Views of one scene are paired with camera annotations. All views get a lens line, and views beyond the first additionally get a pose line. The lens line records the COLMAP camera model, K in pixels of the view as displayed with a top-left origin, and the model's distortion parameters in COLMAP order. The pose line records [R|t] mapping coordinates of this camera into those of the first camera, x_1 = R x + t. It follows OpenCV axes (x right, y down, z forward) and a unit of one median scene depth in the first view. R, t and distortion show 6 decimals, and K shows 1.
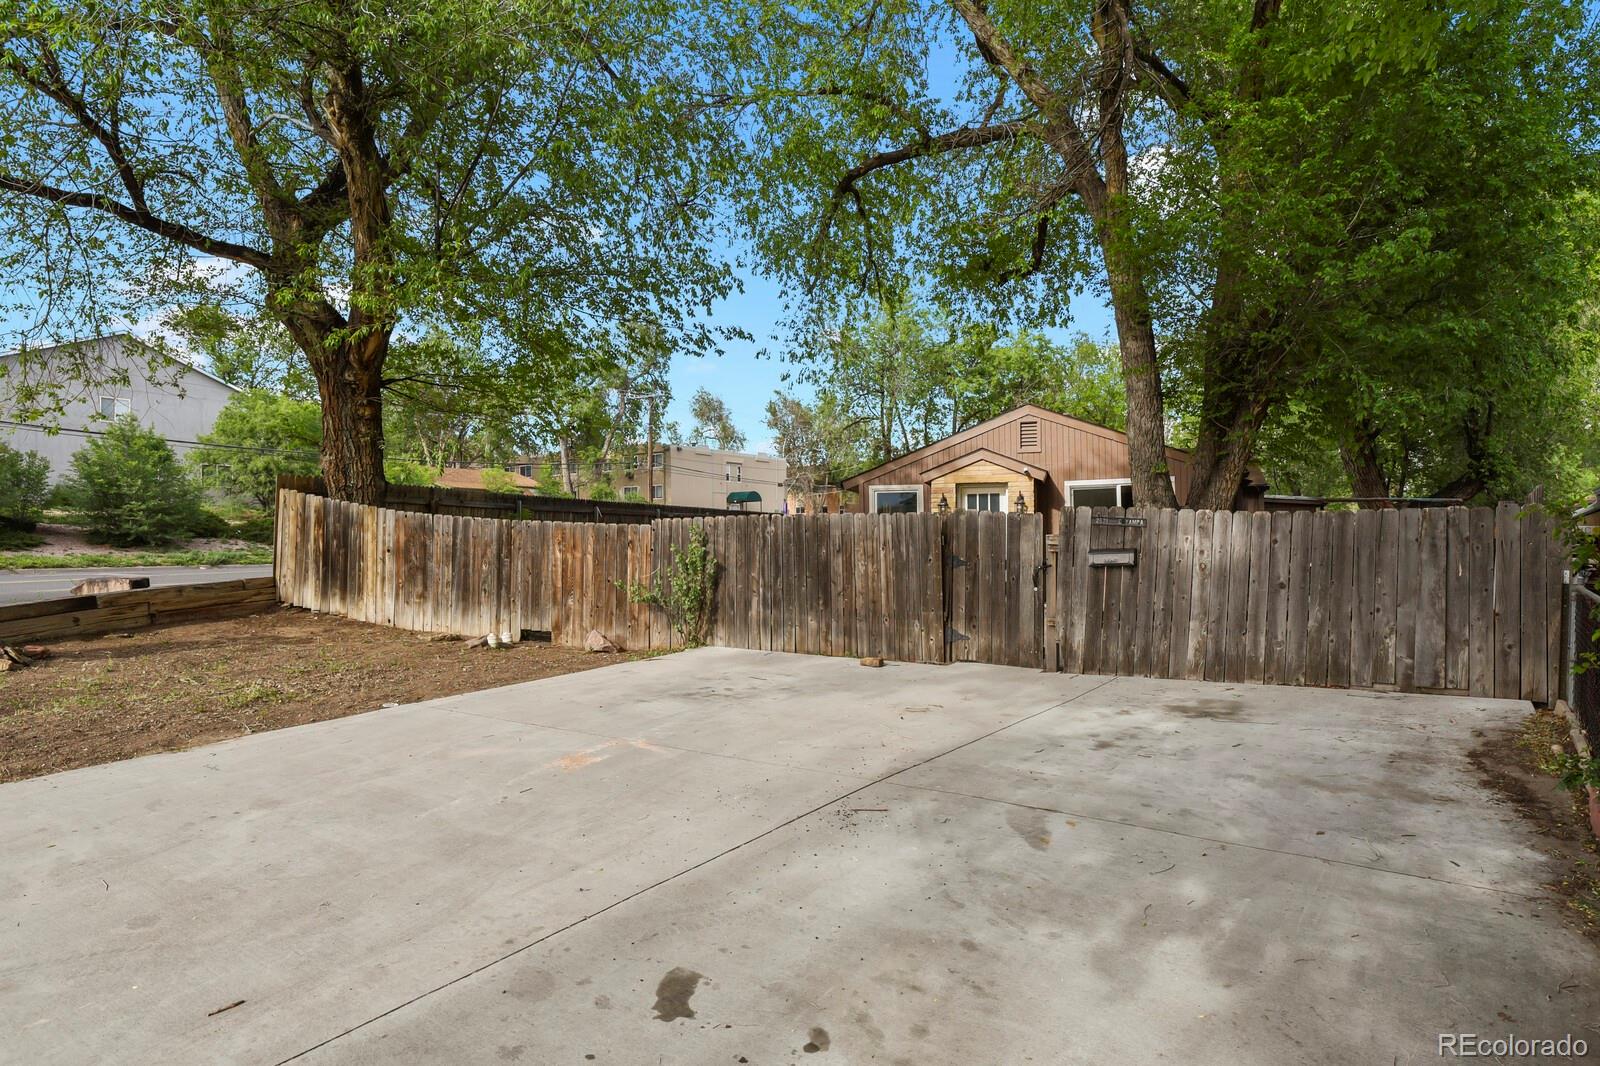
lens RADIAL K [[875.4, 0, 800.0], [0, 875.4, 533.0], [0, 0, 1]] dist [0.004274, 0.000680]
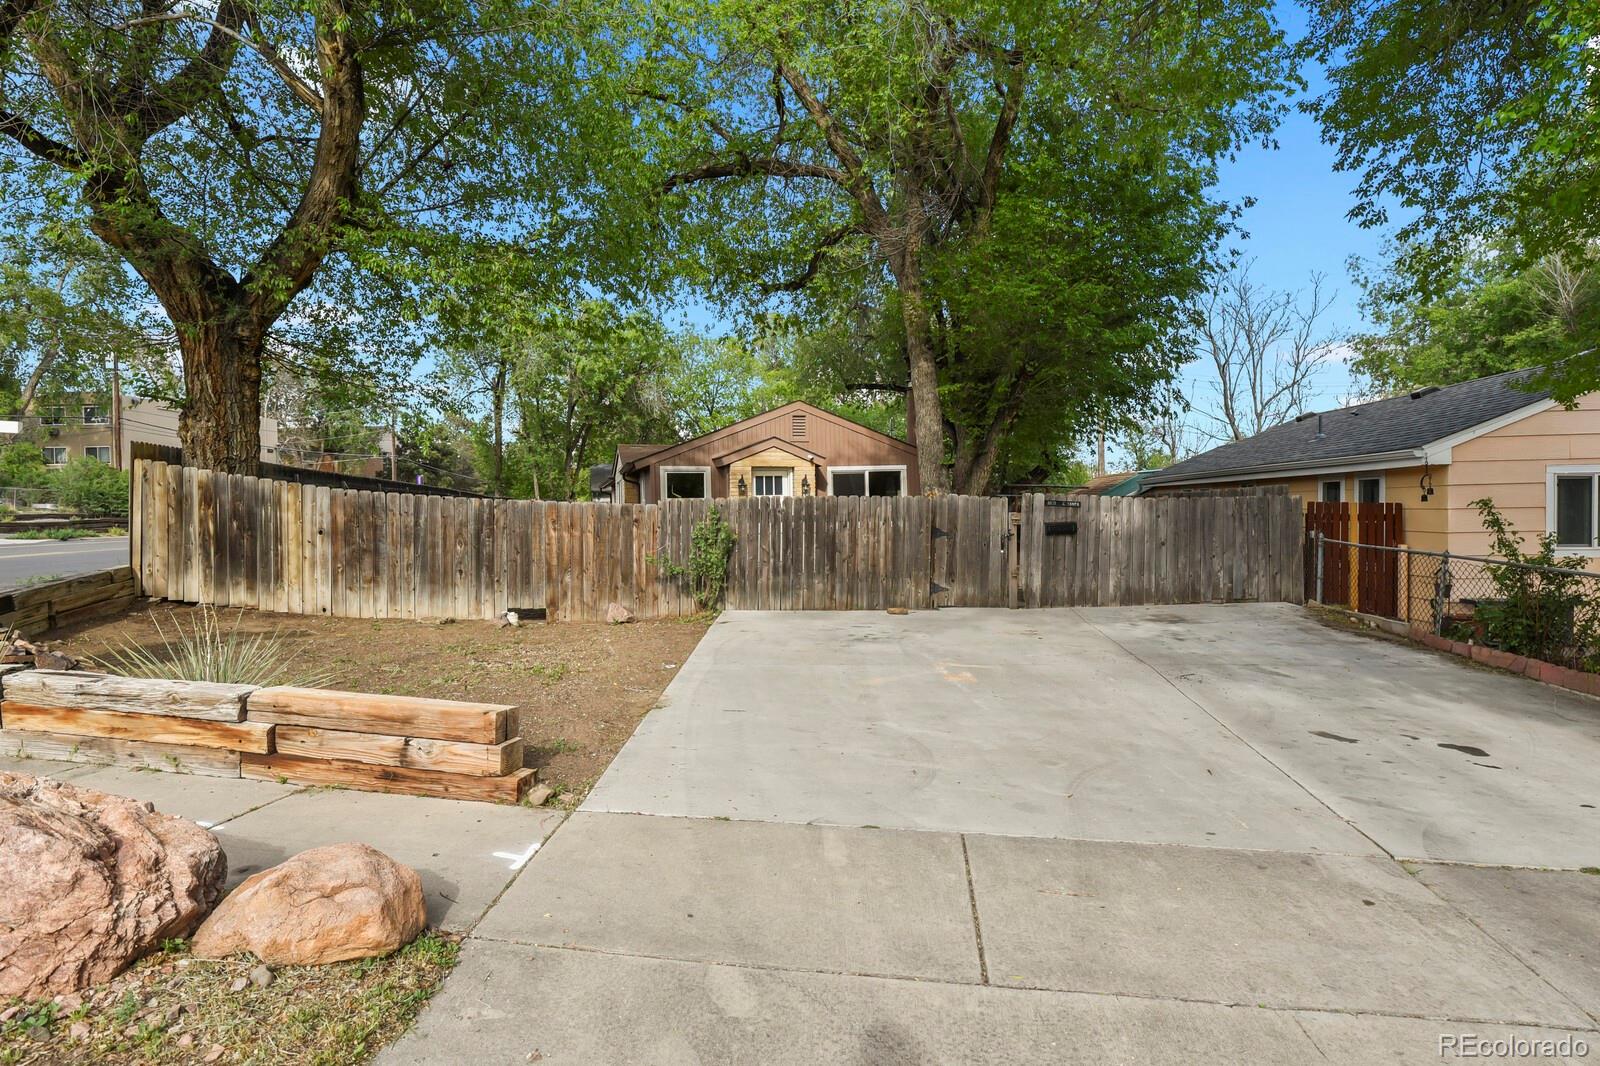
lens RADIAL K [[875.4, 0, 800.0], [0, 875.4, 533.0], [0, 0, 1]] dist [0.004274, 0.000680]
pose [[0.859649, -0.016215, 0.510628, -0.535500], [0.001491, 0.999572, 0.029232, -0.005068], [-0.510883, -0.024368, 0.859305, -0.029382]]
